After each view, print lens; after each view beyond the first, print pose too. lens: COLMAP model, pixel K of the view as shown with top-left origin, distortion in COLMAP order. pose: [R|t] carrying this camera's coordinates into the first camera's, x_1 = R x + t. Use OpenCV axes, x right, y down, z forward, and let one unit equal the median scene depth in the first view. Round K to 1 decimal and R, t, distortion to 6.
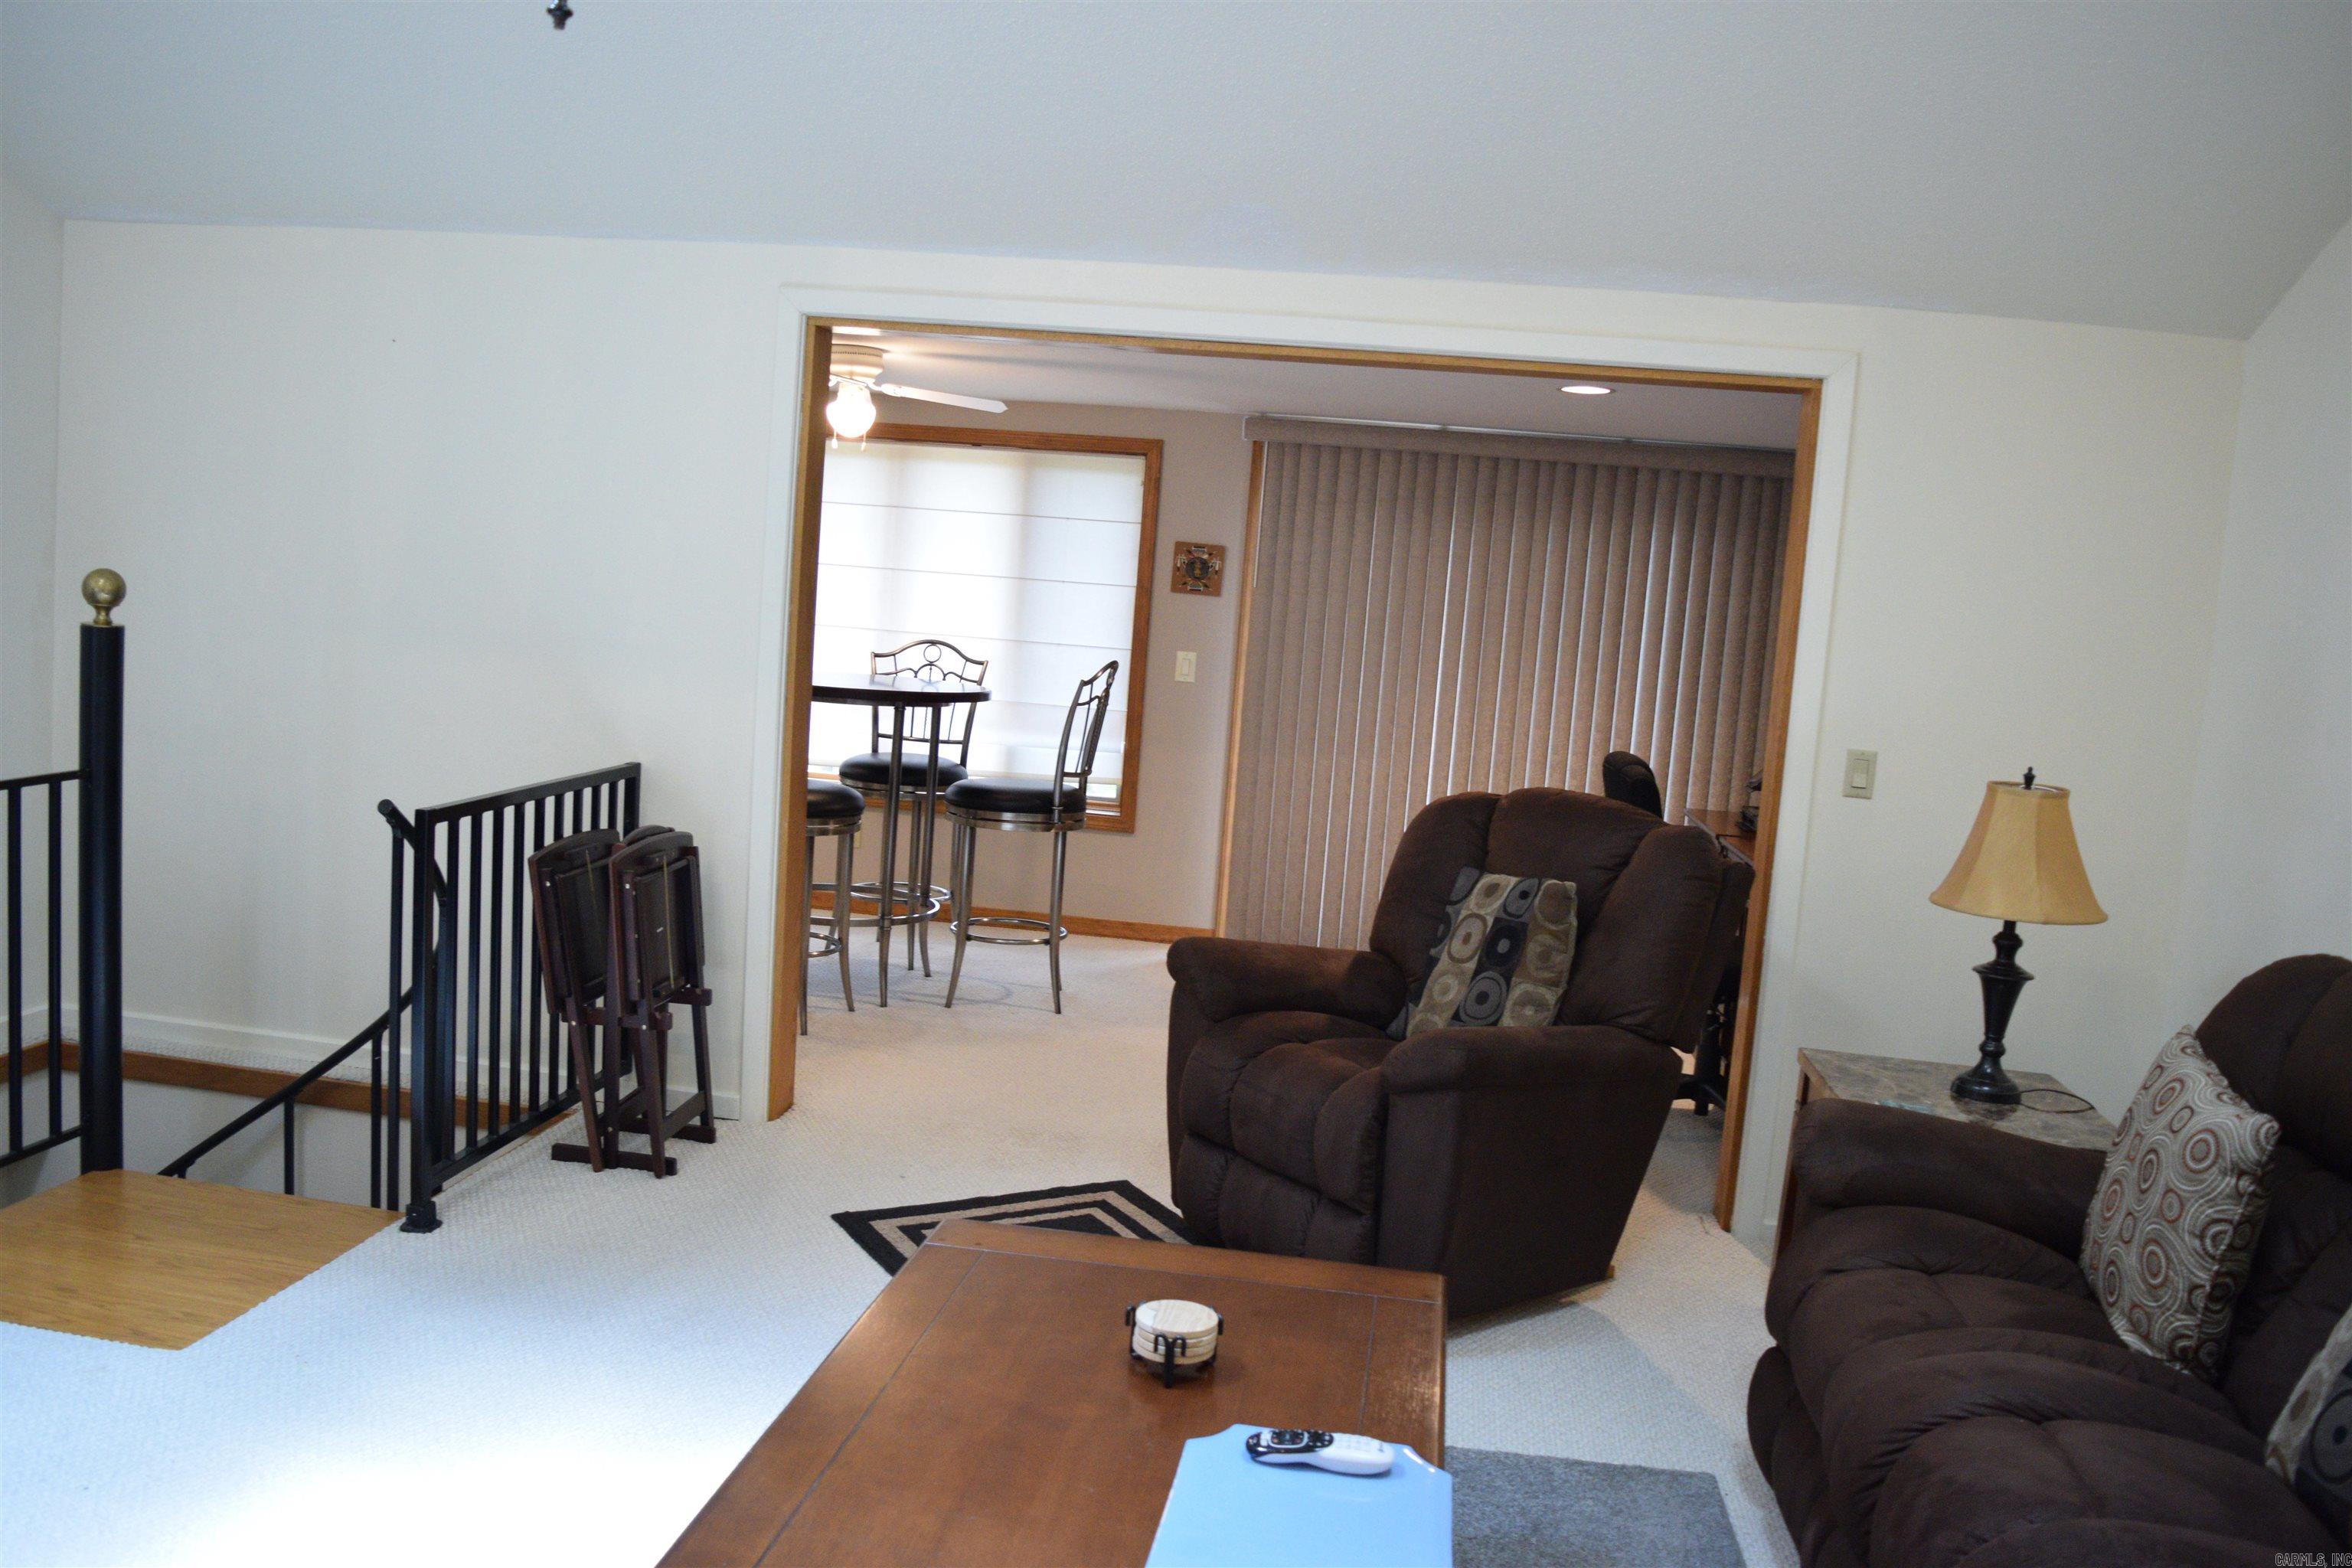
lens RADIAL K [[1845.1, 0, 1158.7], [0, 1845.1, 799.4], [0, 0, 1]] dist [-0.095634, 0.023770]
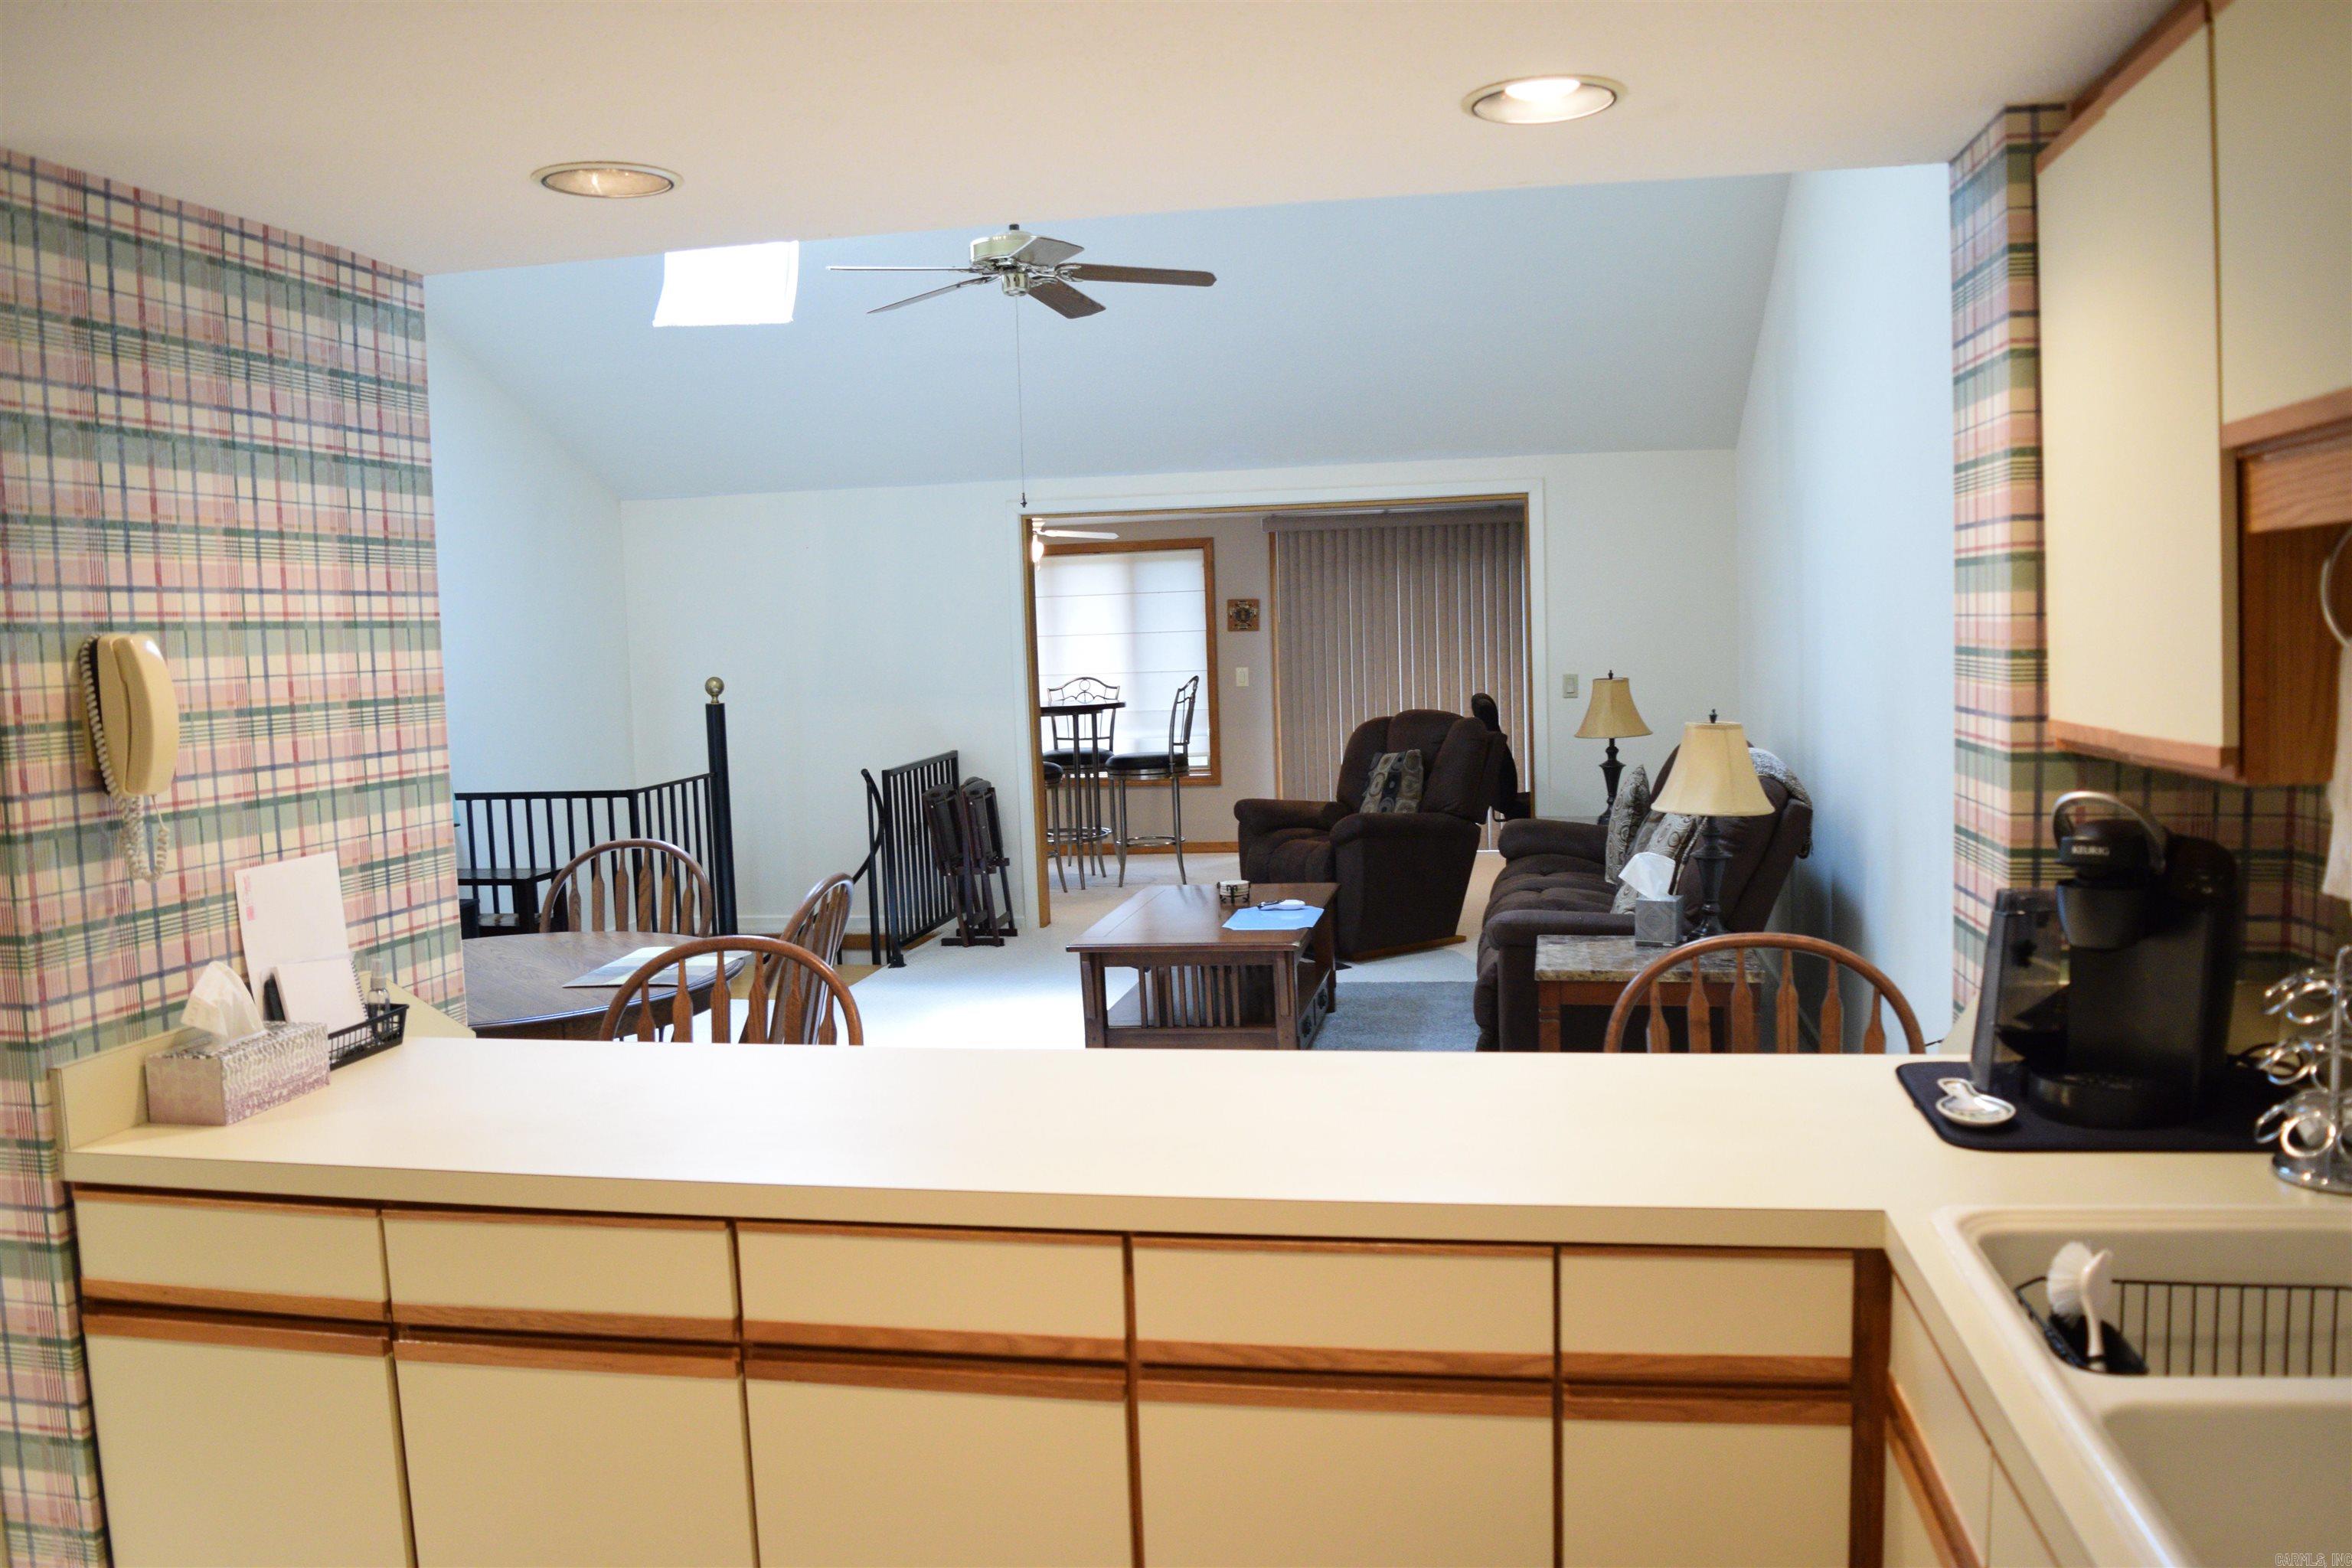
lens RADIAL K [[1845.1, 0, 1156.0], [0, 1845.1, 766.3], [0, 0, 1]] dist [-0.095634, 0.023770]
pose [[0.992899, -0.105708, -0.054562, 0.023763], [0.103558, 0.993785, -0.040838, 0.075138], [0.058540, 0.034897, 0.997675, -0.715416]]
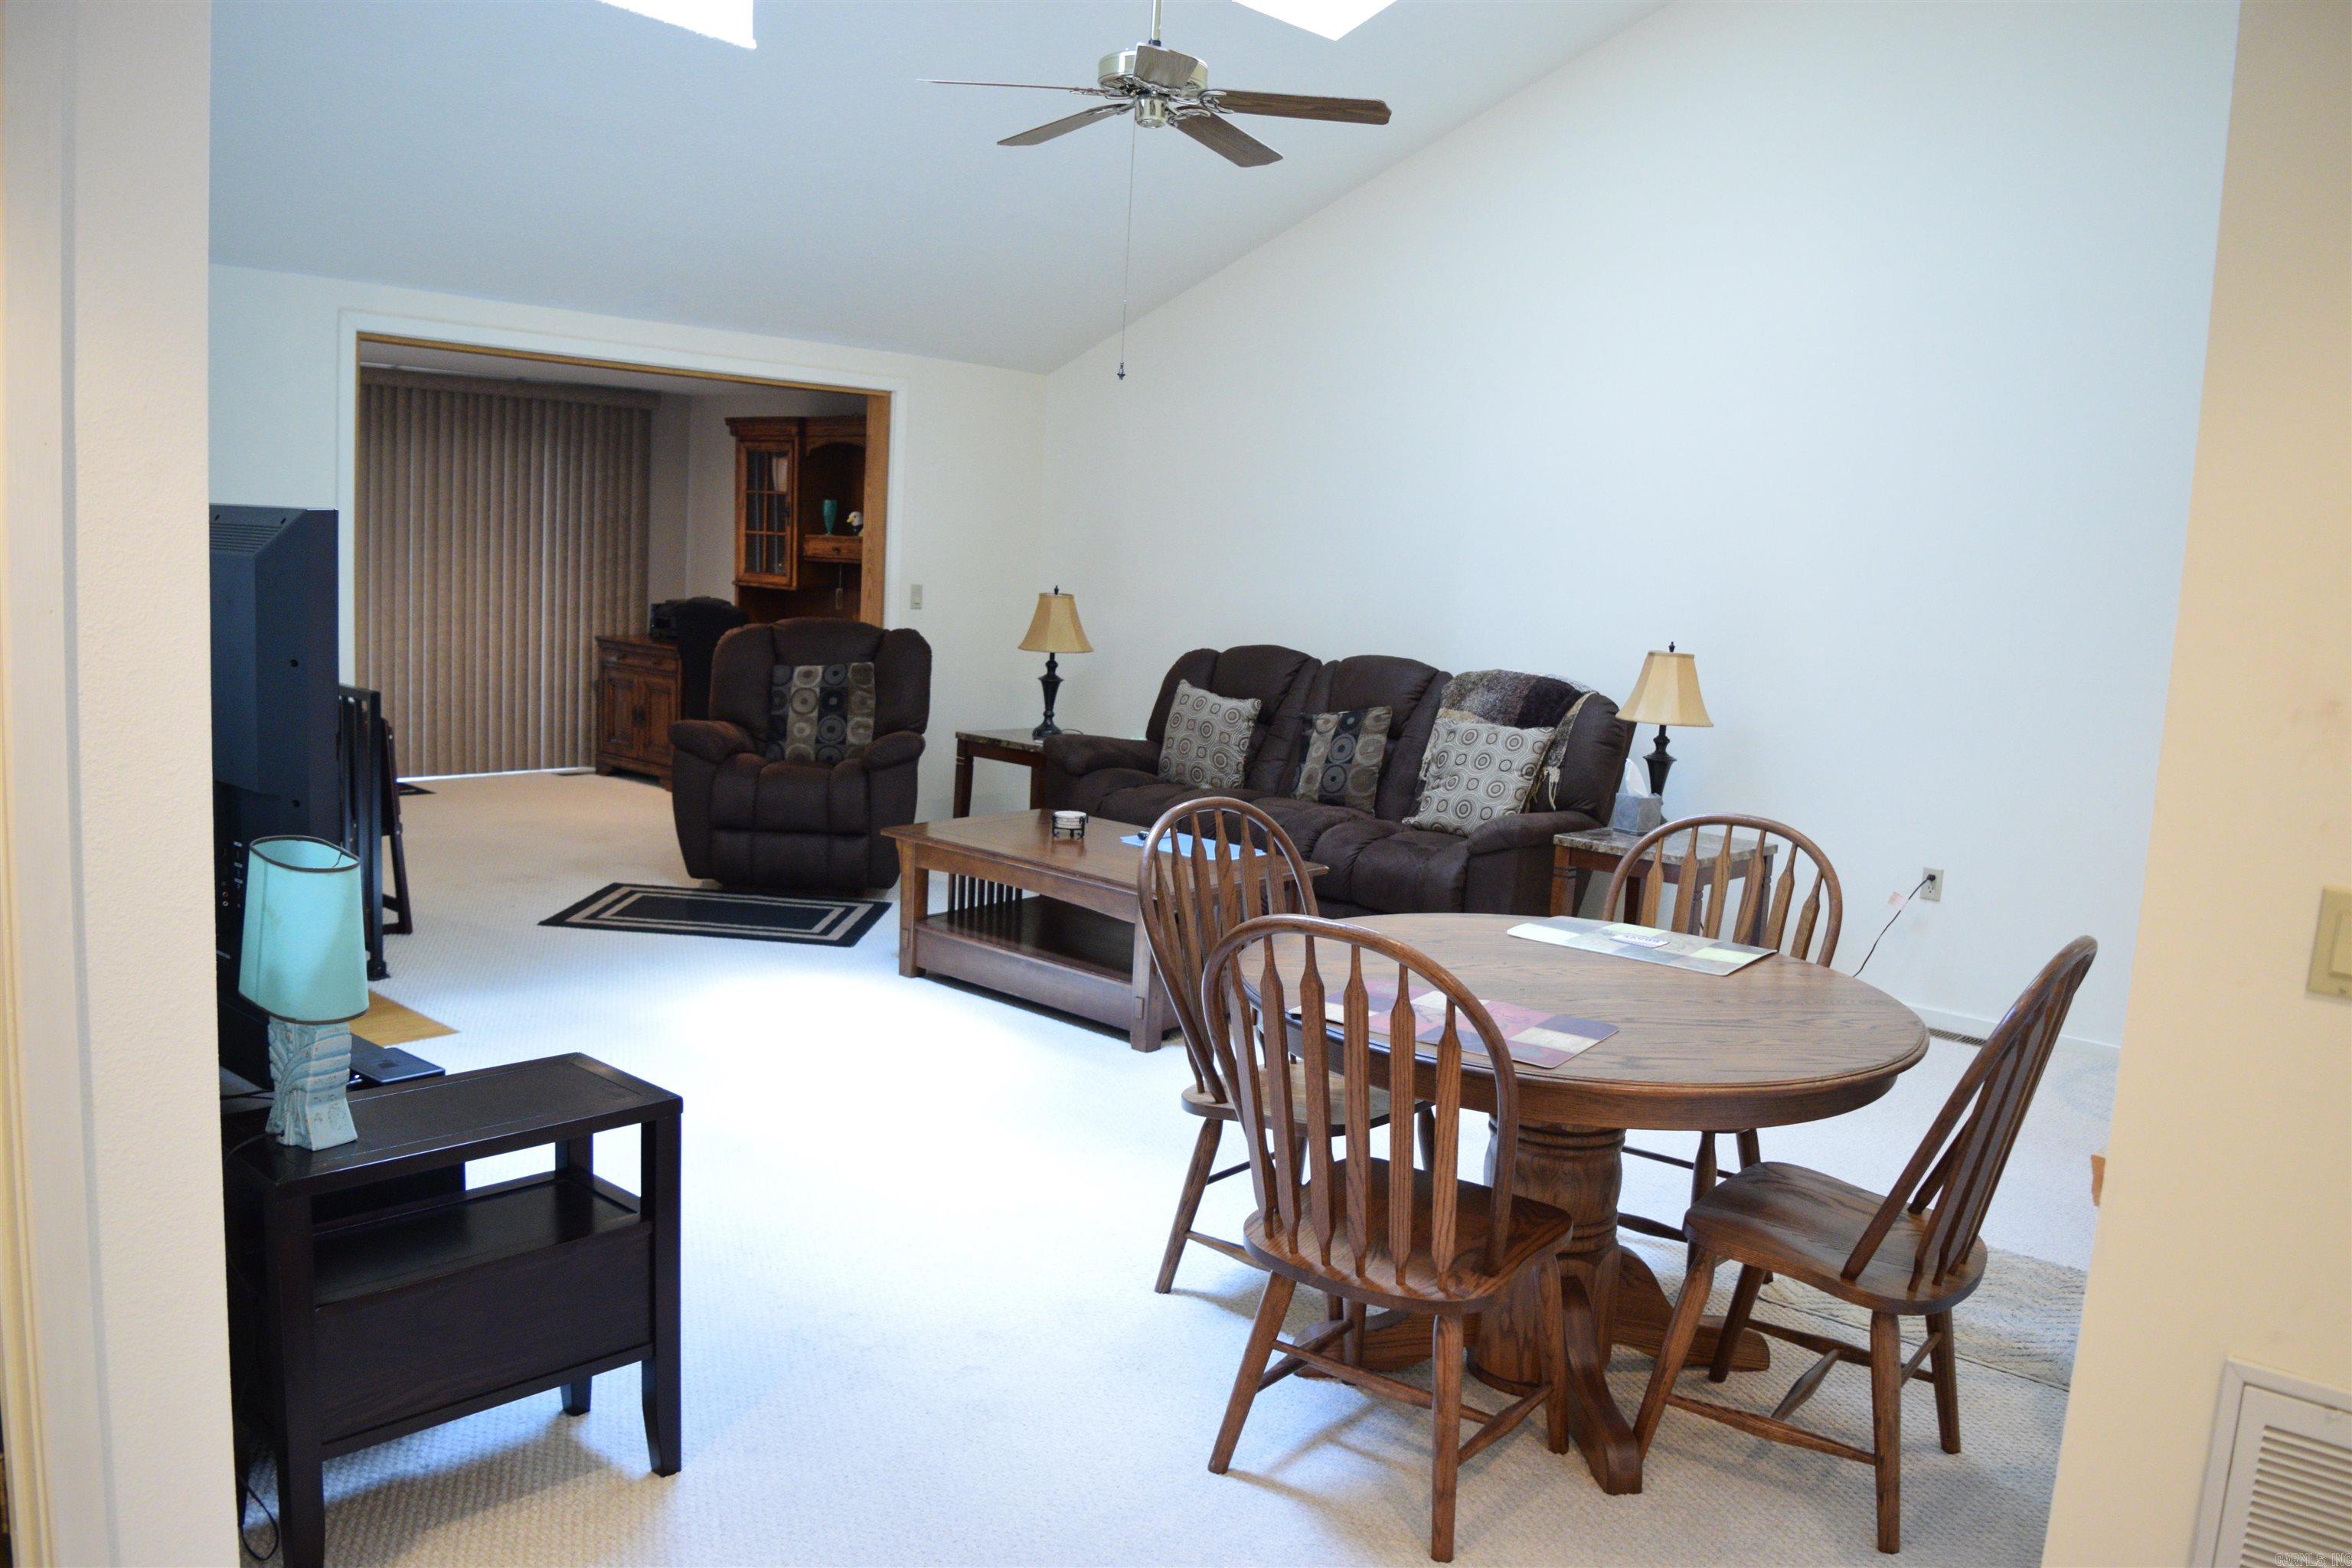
lens RADIAL K [[1845.1, 0, 1178.4], [0, 1845.1, 795.8], [0, 0, 1]] dist [-0.095634, 0.023770]
pose [[0.553531, -0.161783, 0.816964, -0.753630], [0.084572, 0.986799, 0.138114, -0.035248], [-0.828523, -0.007358, 0.559906, -0.224606]]
